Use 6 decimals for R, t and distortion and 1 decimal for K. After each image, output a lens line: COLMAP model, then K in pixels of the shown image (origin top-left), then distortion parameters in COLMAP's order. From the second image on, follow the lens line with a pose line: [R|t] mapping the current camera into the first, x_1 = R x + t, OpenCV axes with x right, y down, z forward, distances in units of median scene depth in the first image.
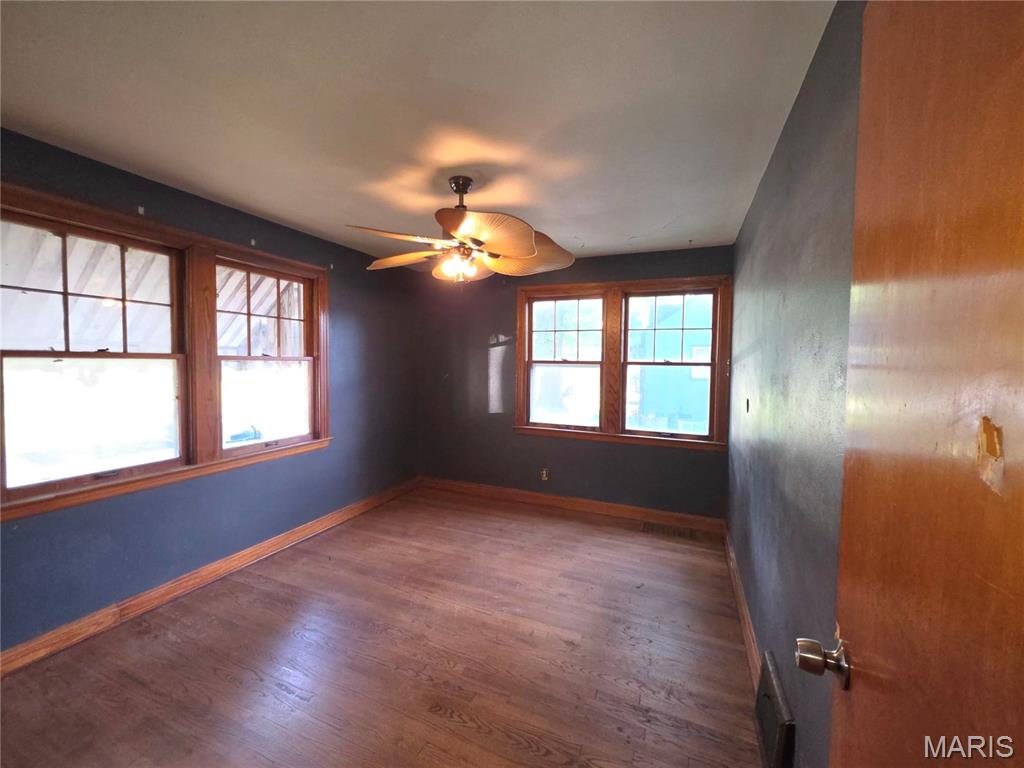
lens RADIAL K [[413.8, 0, 508.1], [0, 413.8, 379.3], [0, 0, 1]] dist [-0.002008, 0.000124]
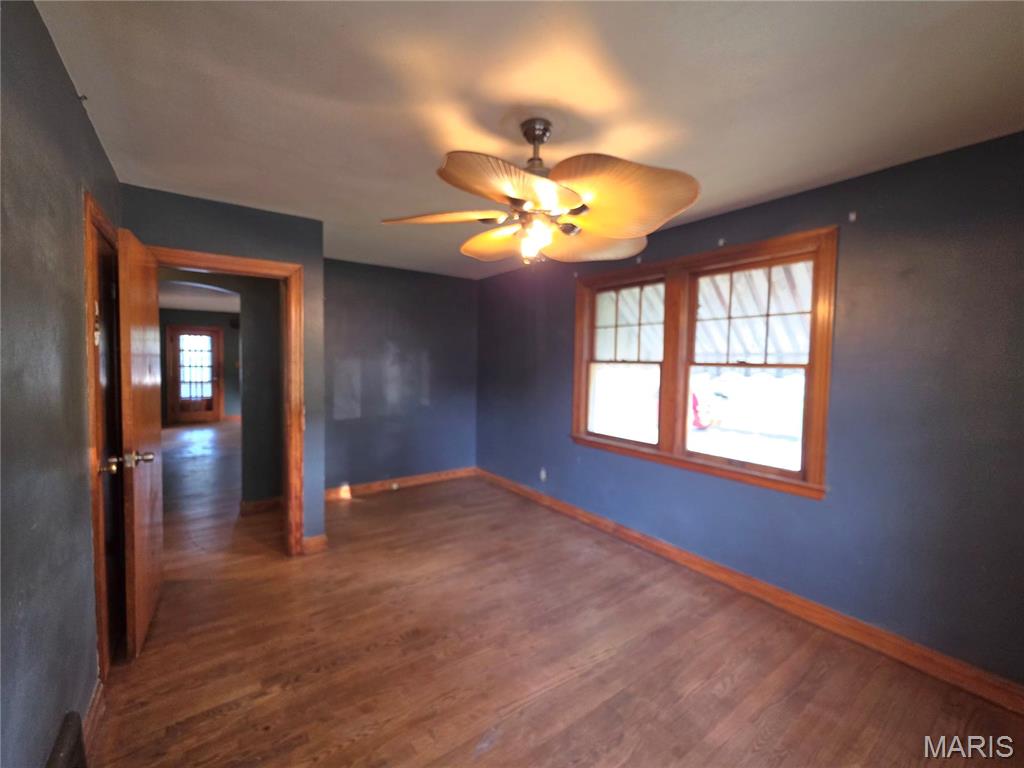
lens RADIAL K [[413.8, 0, 508.1], [0, 413.8, 379.3], [0, 0, 1]] dist [-0.002008, 0.000124]
pose [[-0.507920, 0.019599, -0.861182, 0.505291], [-0.057589, 0.996732, 0.056650, -0.048738], [0.859477, 0.078368, -0.505131, 1.203227]]
